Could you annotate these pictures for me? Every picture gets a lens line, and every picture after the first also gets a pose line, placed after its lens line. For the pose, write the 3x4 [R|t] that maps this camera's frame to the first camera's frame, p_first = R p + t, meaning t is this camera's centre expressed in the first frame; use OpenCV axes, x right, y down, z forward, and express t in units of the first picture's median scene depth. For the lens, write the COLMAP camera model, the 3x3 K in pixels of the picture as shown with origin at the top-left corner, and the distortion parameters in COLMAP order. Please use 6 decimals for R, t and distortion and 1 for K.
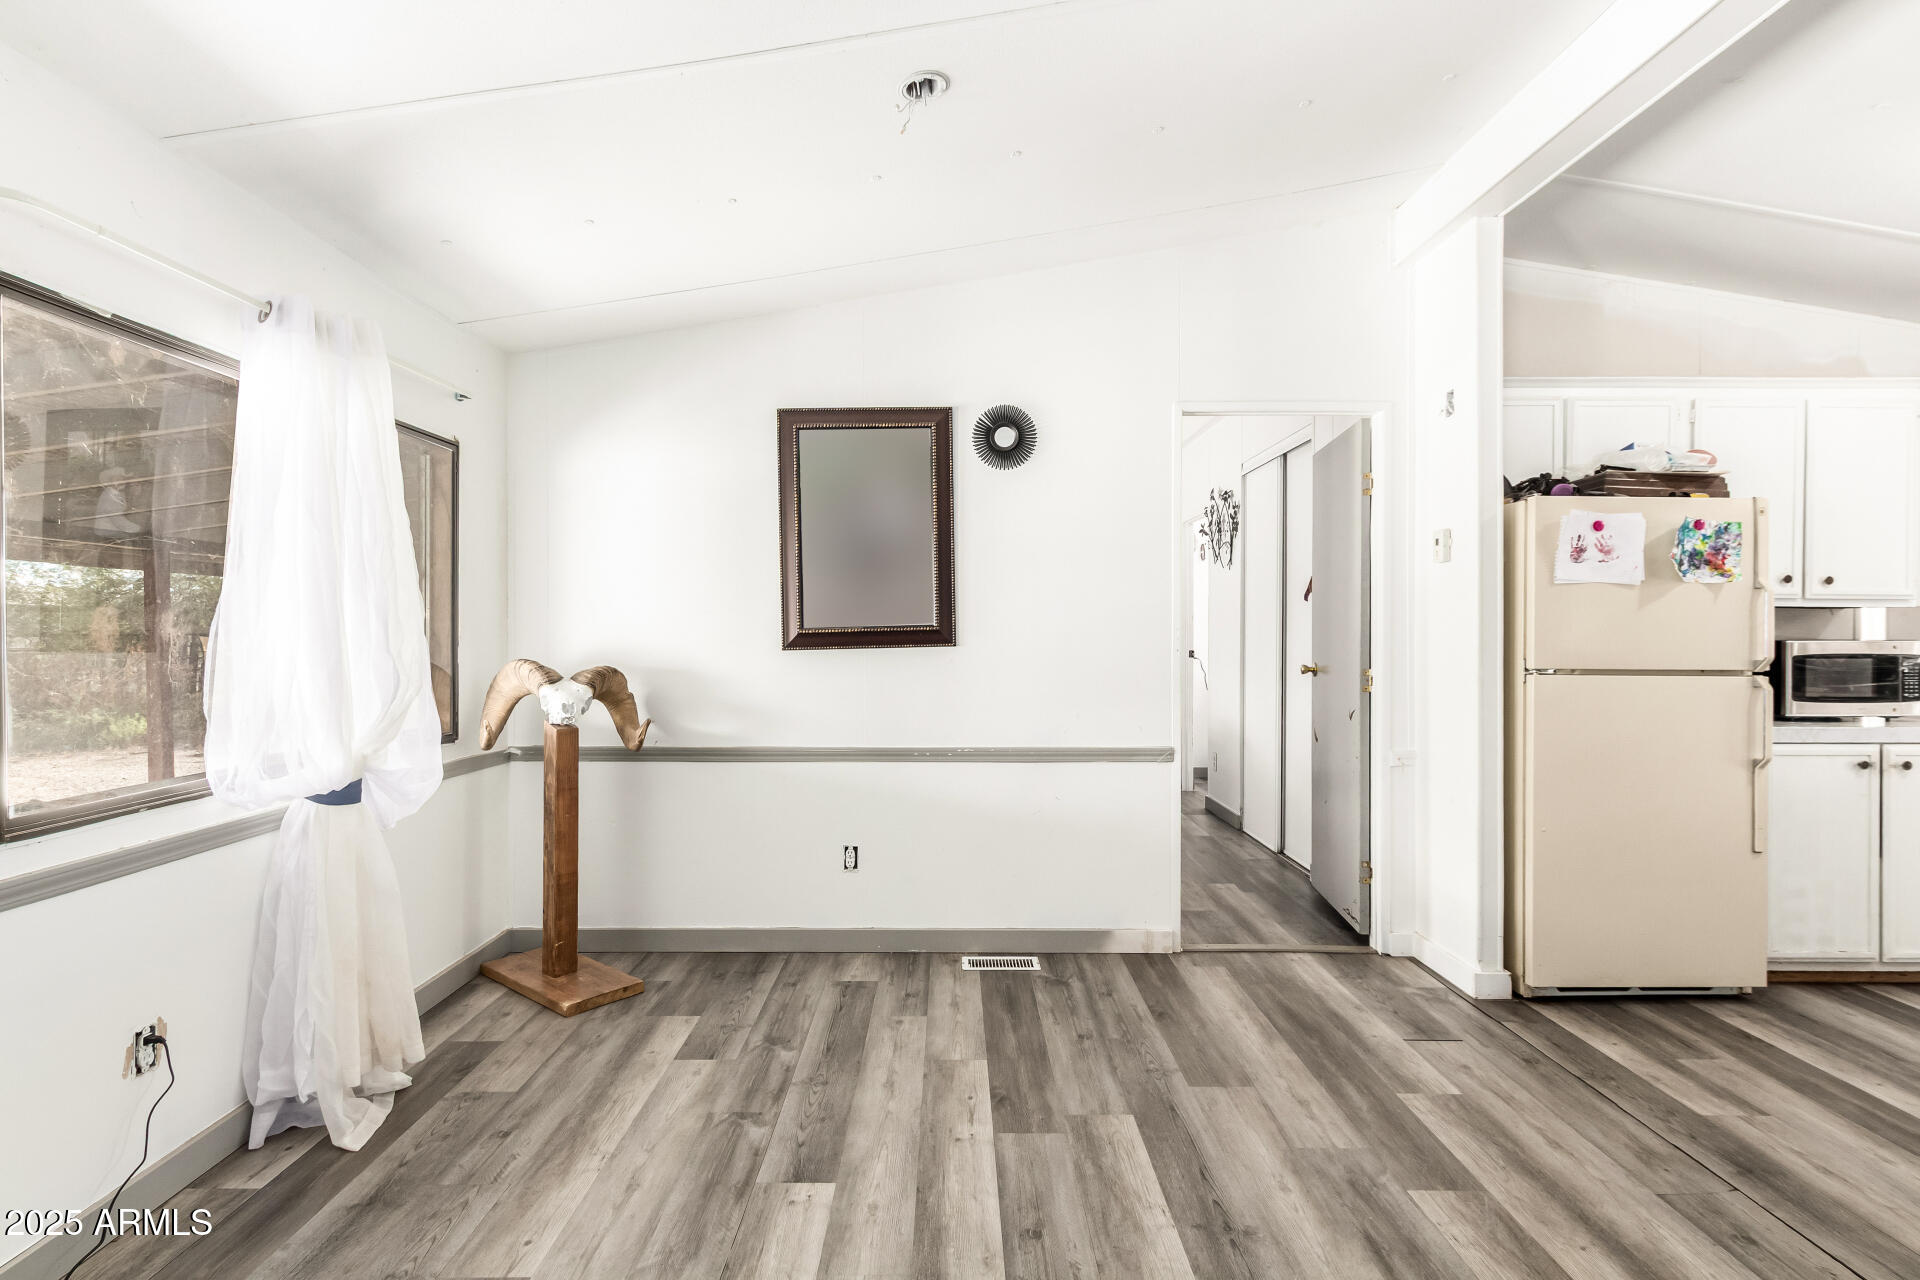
lens RADIAL K [[895.2, 0, 939.5], [0, 895.2, 628.9], [0, 0, 1]] dist [0.004283, 0.000501]
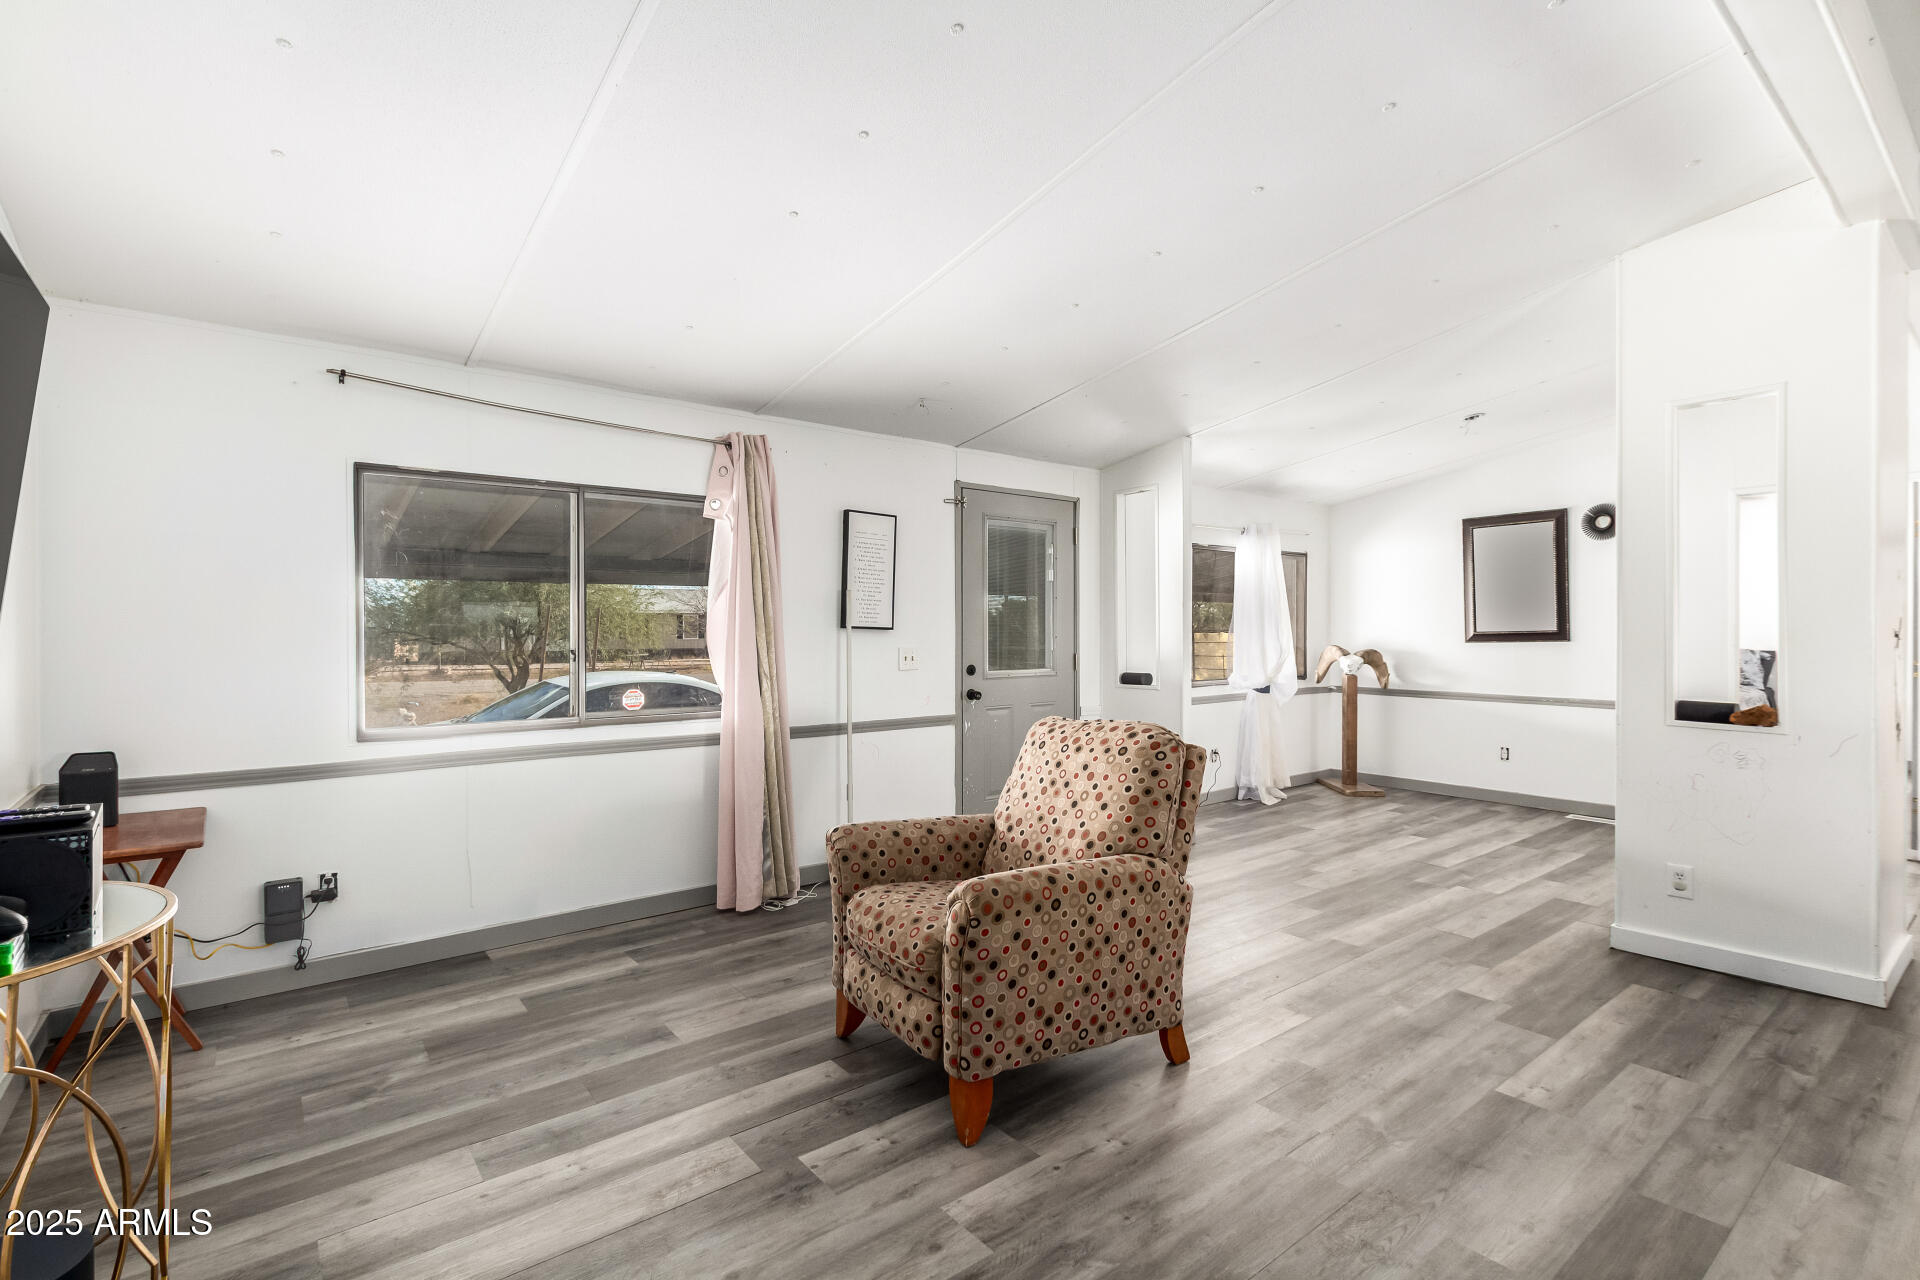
lens RADIAL K [[895.2, 0, 939.5], [0, 895.2, 628.9], [0, 0, 1]] dist [0.004283, 0.000501]
pose [[0.606898, 0.001788, -0.794778, 0.719691], [0.000970, 0.999995, 0.002991, -0.014453], [0.794779, -0.002586, 0.606894, -1.147419]]
